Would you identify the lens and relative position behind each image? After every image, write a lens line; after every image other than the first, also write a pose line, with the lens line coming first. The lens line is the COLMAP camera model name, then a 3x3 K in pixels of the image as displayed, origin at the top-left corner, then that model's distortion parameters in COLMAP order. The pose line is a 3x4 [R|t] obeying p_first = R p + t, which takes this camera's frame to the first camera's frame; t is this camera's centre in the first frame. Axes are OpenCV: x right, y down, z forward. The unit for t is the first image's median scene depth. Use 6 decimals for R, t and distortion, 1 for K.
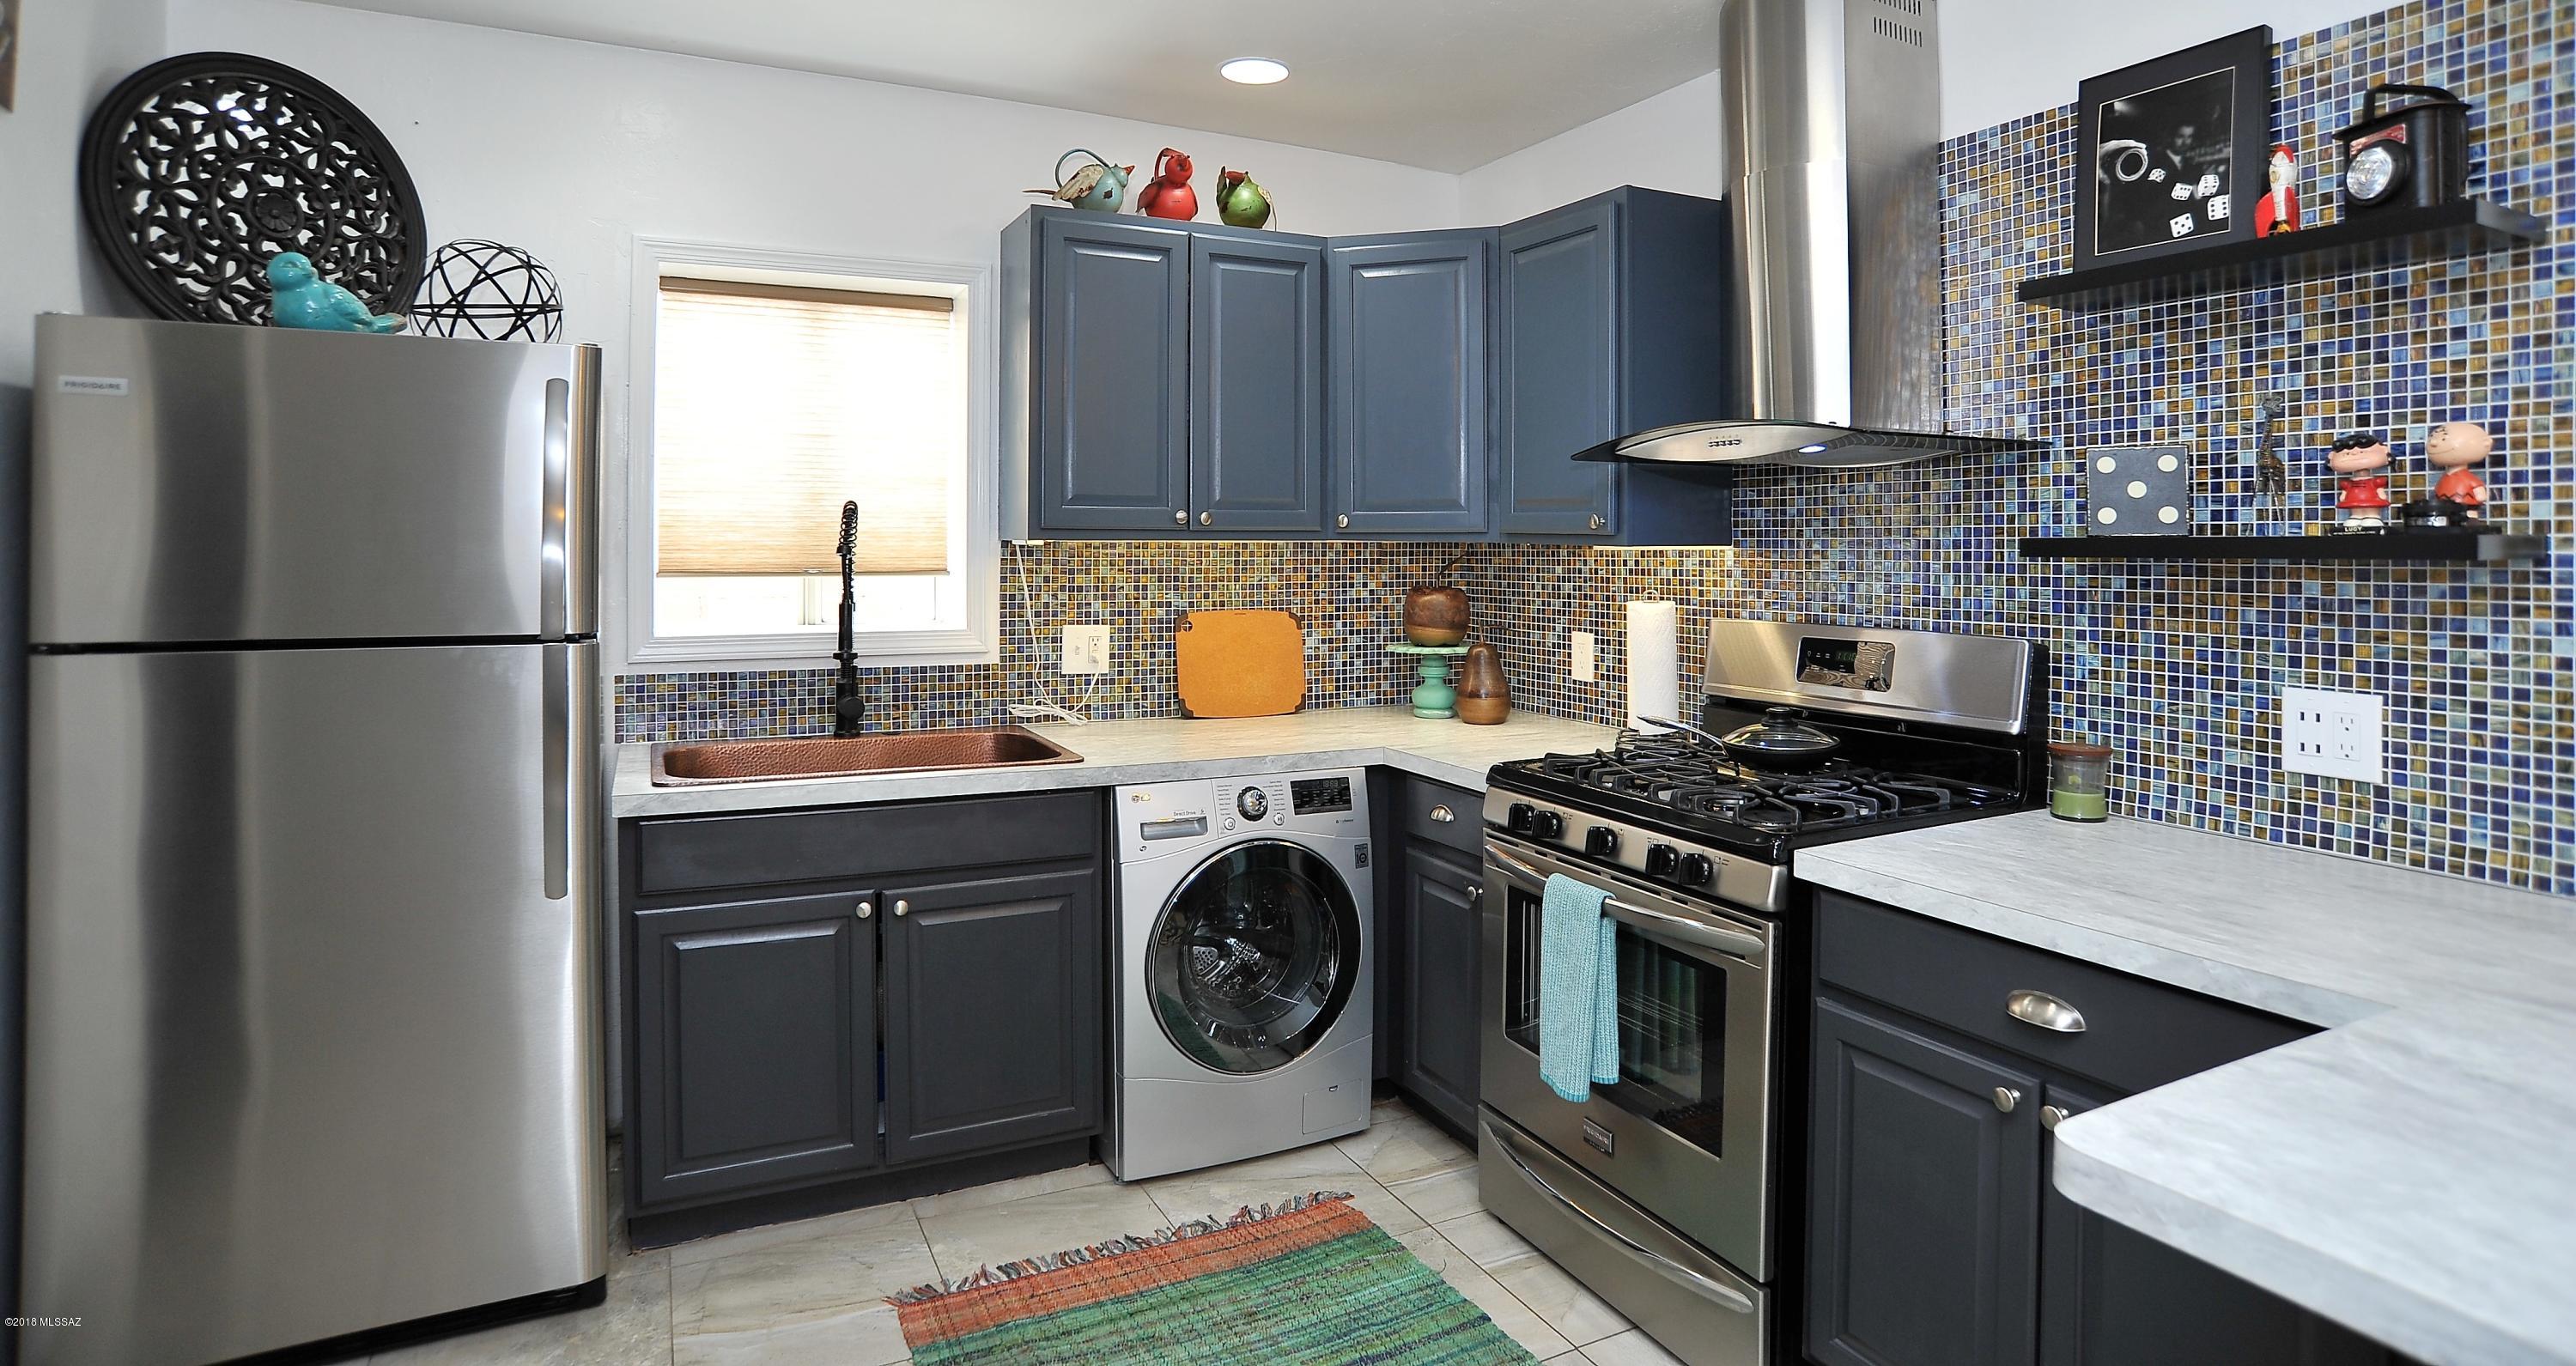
lens RADIAL K [[1307.8, 0, 1284.3], [0, 1307.8, 536.7], [0, 0, 1]] dist [-0.106172, 0.049955]
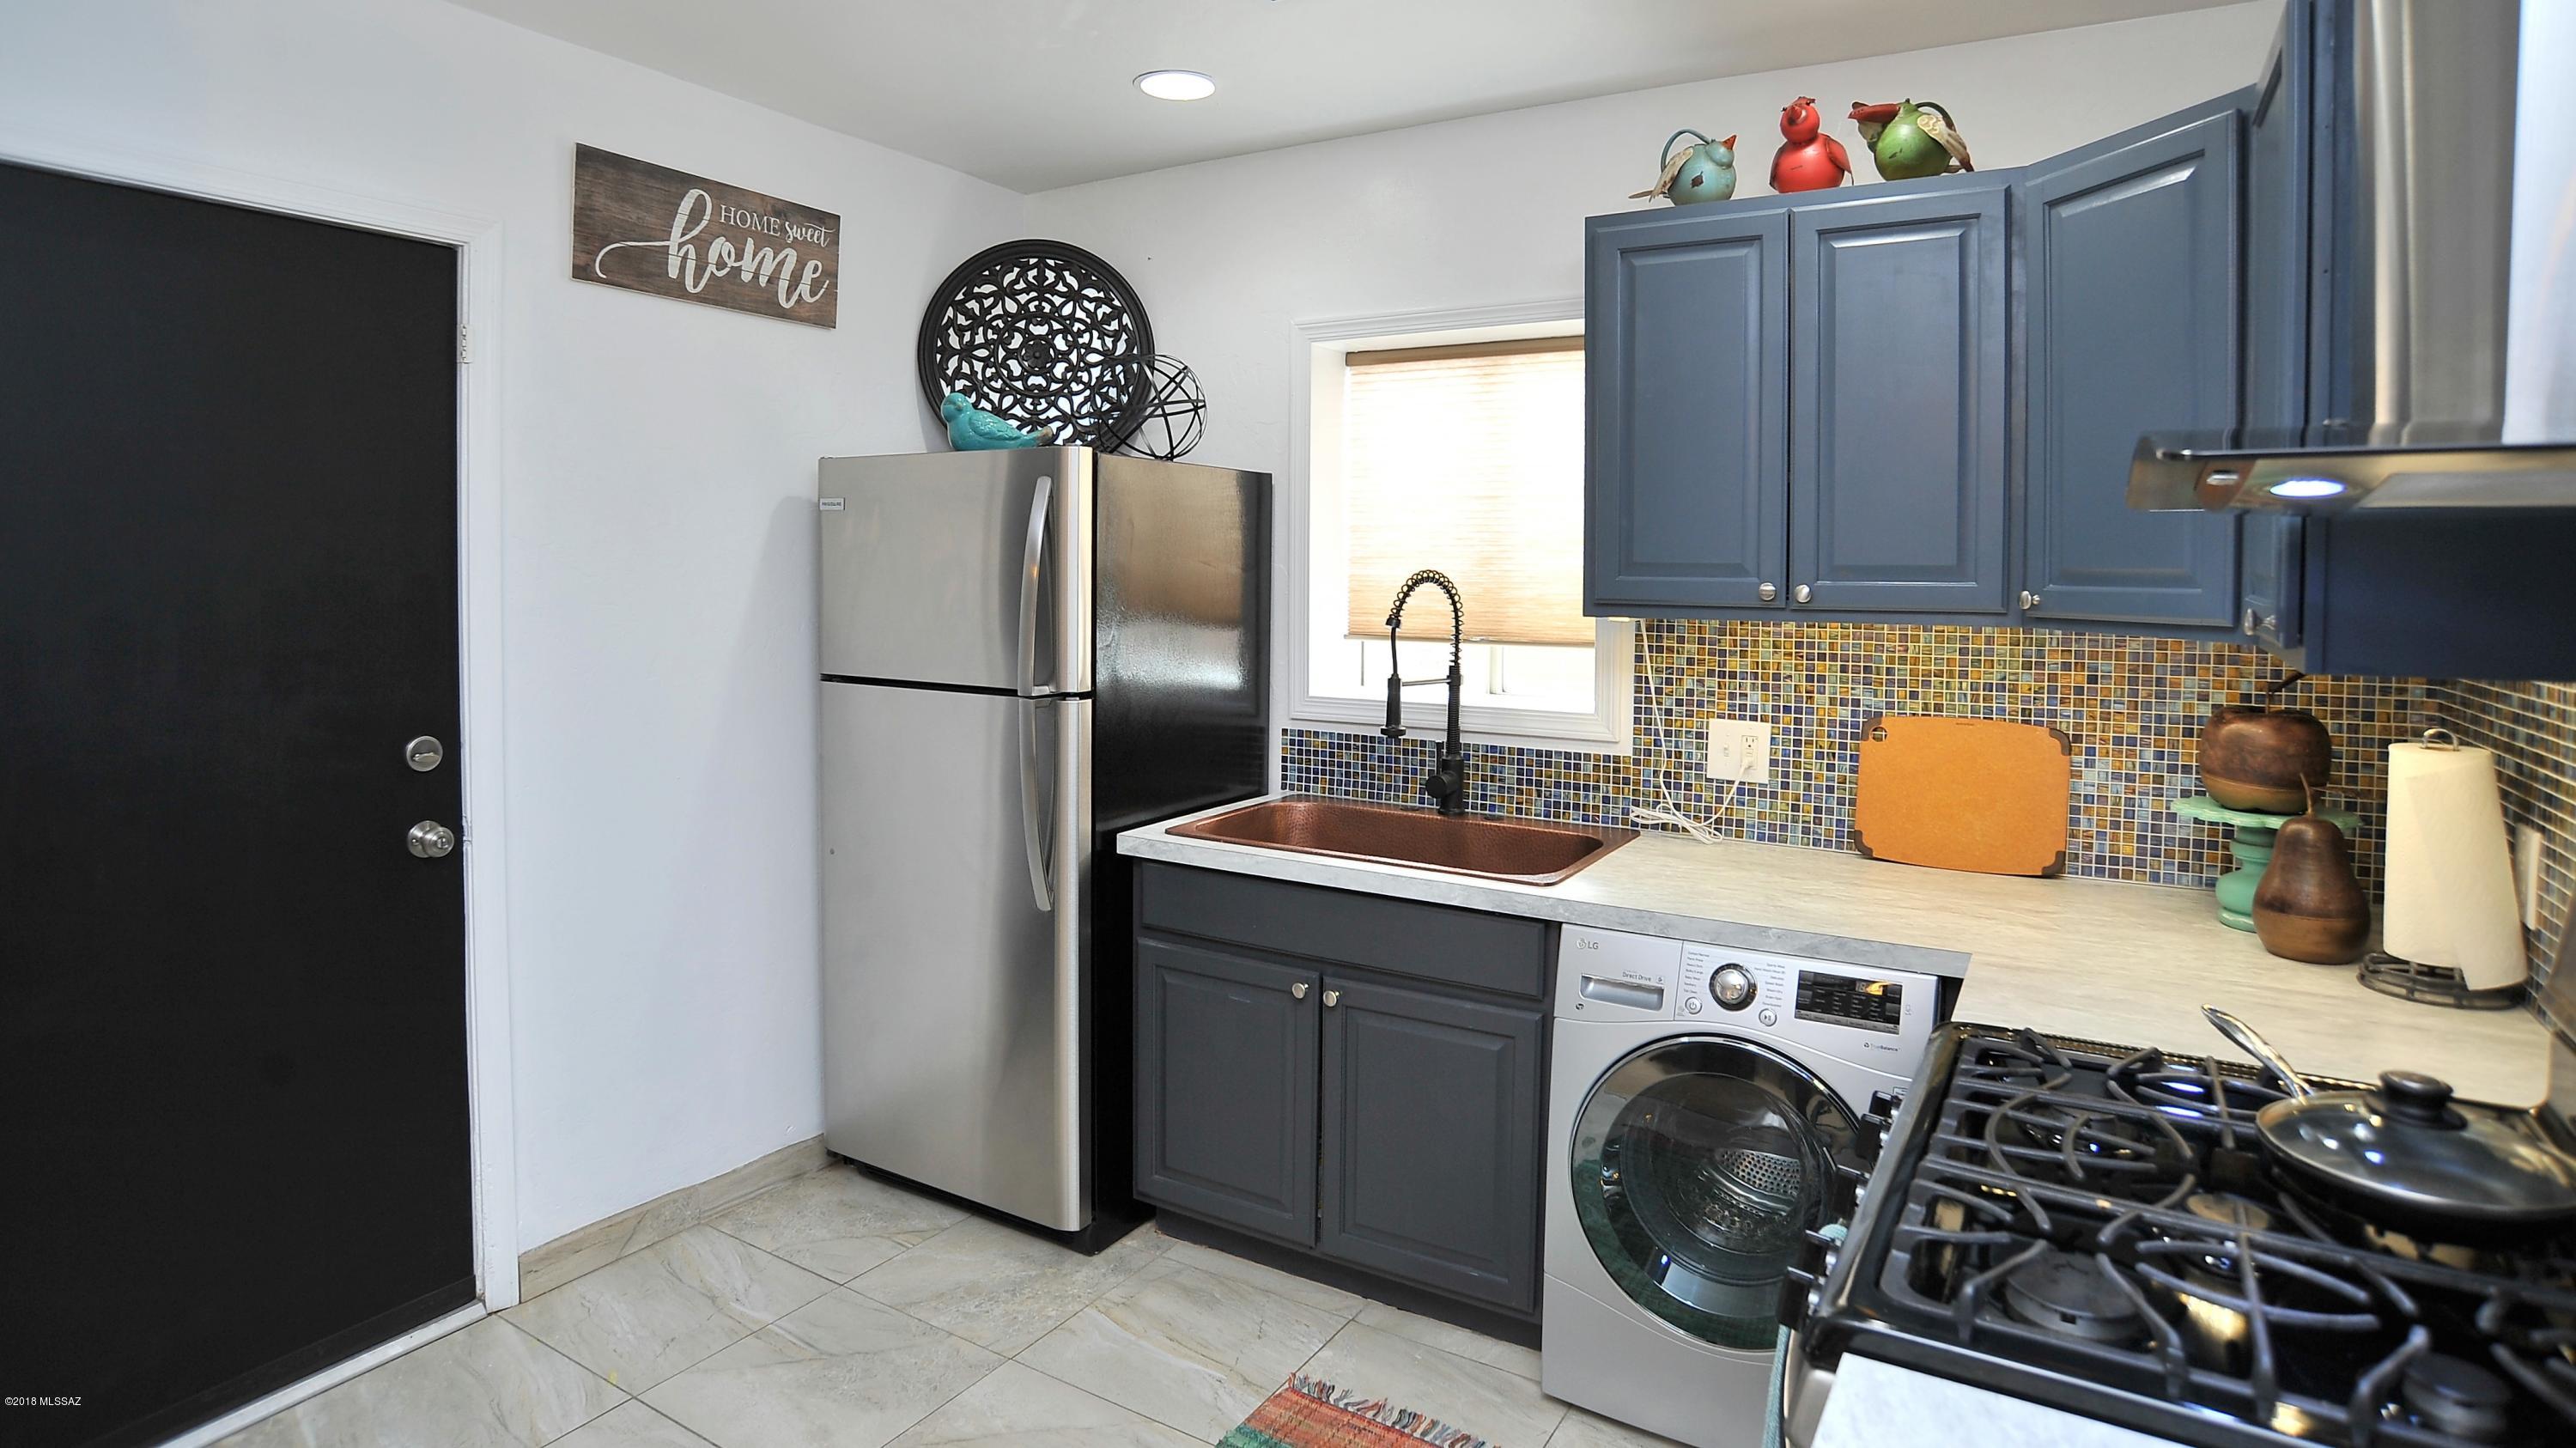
lens RADIAL K [[1359.8, 0, 1281.0], [0, 1359.8, 613.2], [0, 0, 1]] dist [-0.115441, 0.072169]
pose [[0.533525, 0.031895, -0.845183, 0.530898], [-0.001992, 0.999333, 0.036455, -0.037416], [0.845782, -0.017766, 0.533233, 0.435712]]
